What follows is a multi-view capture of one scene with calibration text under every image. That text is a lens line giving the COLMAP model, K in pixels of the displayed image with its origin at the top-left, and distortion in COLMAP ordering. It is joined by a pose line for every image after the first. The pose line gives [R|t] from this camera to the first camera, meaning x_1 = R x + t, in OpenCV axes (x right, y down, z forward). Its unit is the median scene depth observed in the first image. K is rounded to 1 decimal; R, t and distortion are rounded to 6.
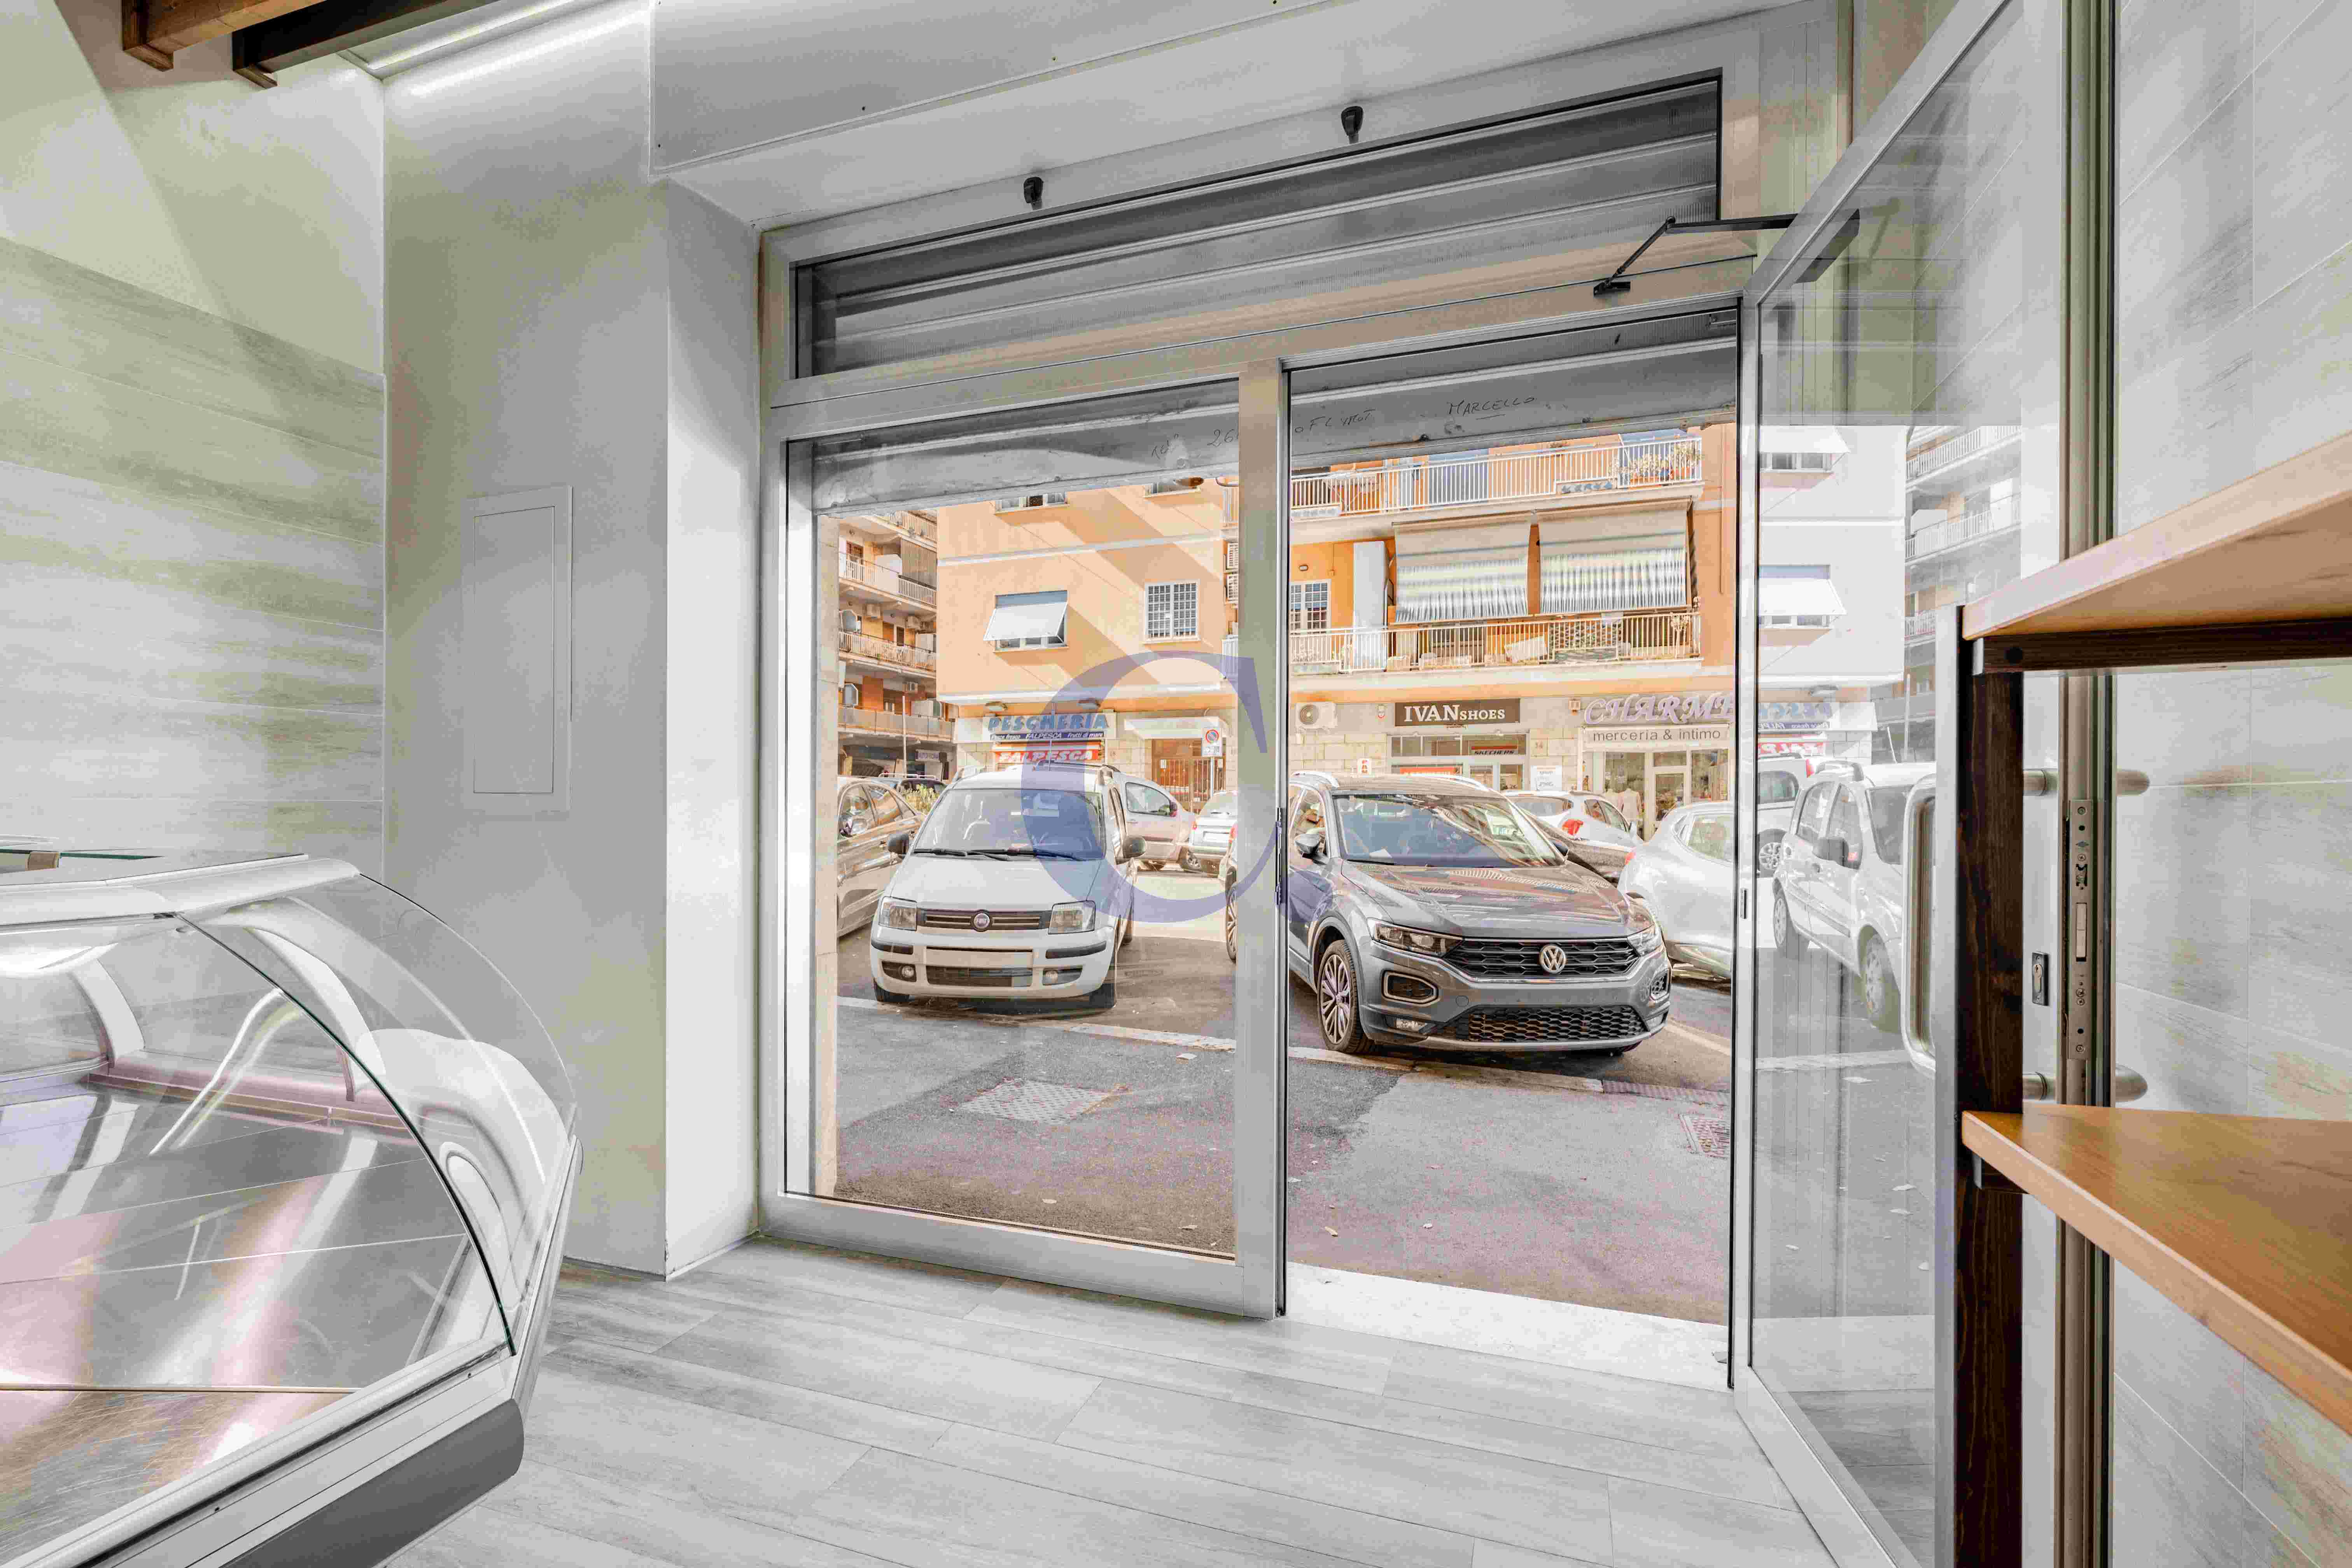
lens RADIAL K [[1067.9, 0, 1201.7], [0, 1067.9, 792.7], [0, 0, 1]] dist [-0.002542, -0.000109]
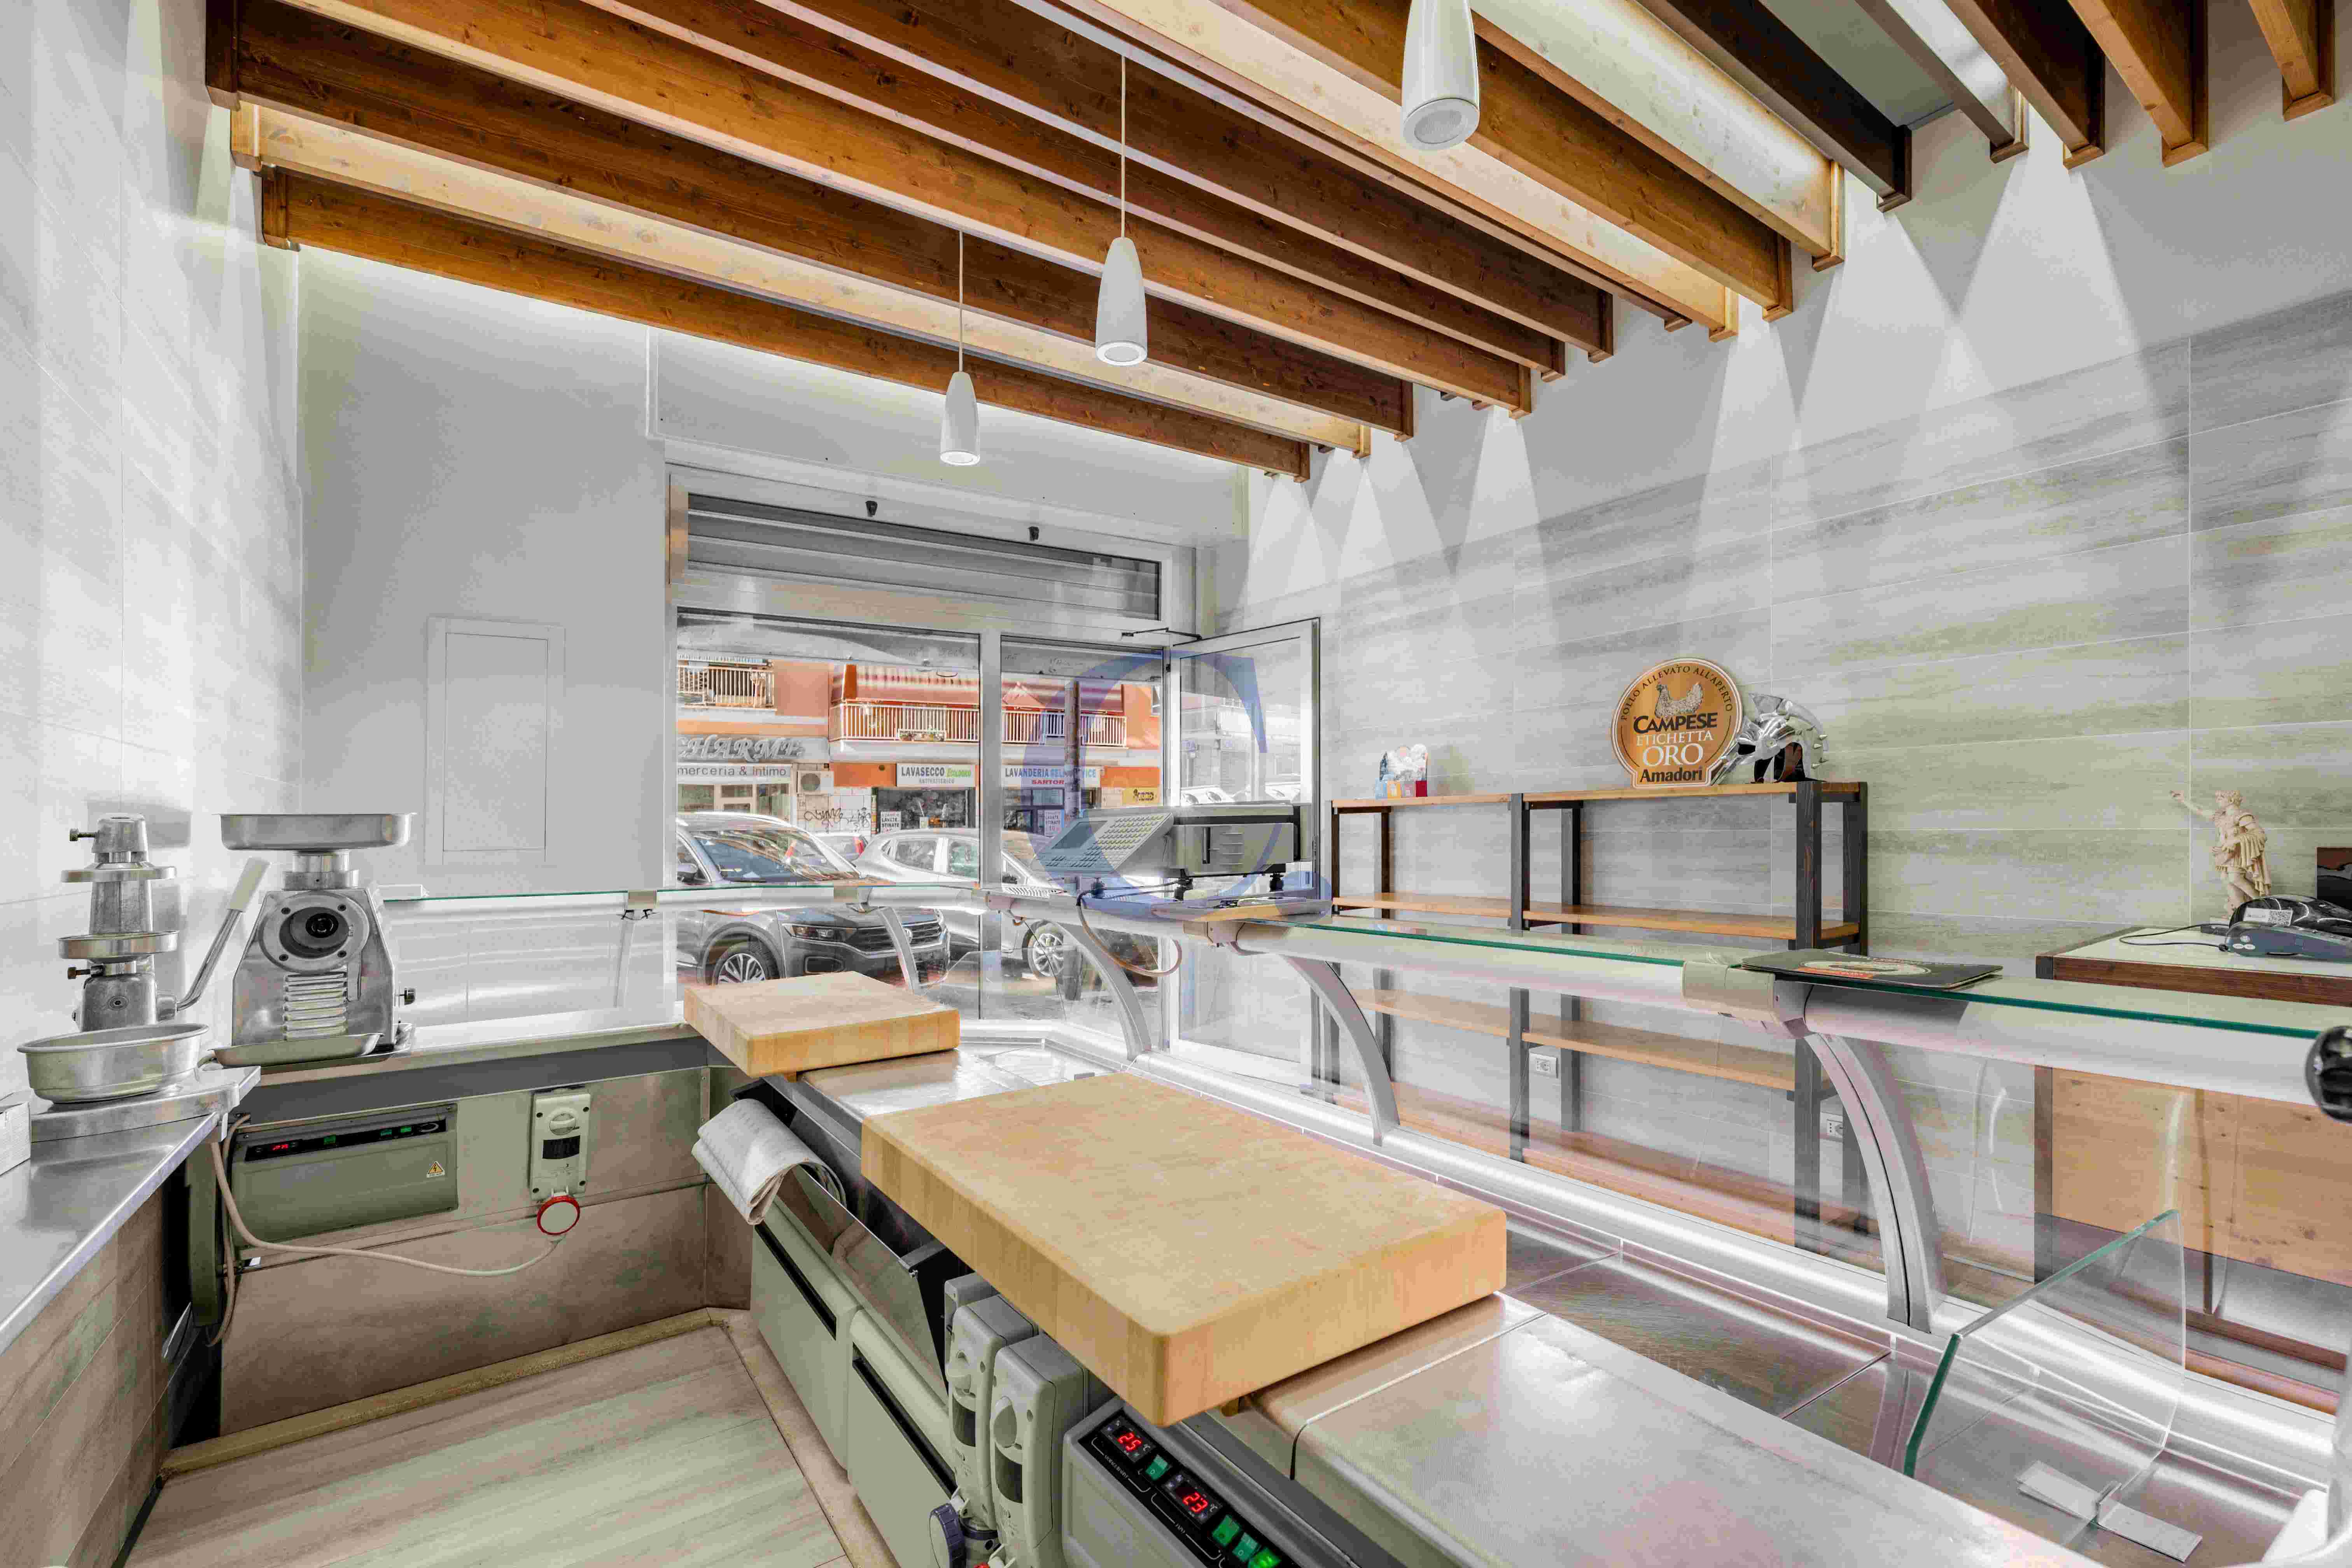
lens RADIAL K [[1011.7, 0, 1181.4], [0, 1011.7, 814.8], [0, 0, 1]] dist [0.000183, -0.000107]
pose [[0.611819, -0.008018, 0.790957, -0.161147], [0.009134, 0.999954, 0.003072, -0.005738], [-0.790945, 0.005345, 0.611864, -0.064305]]
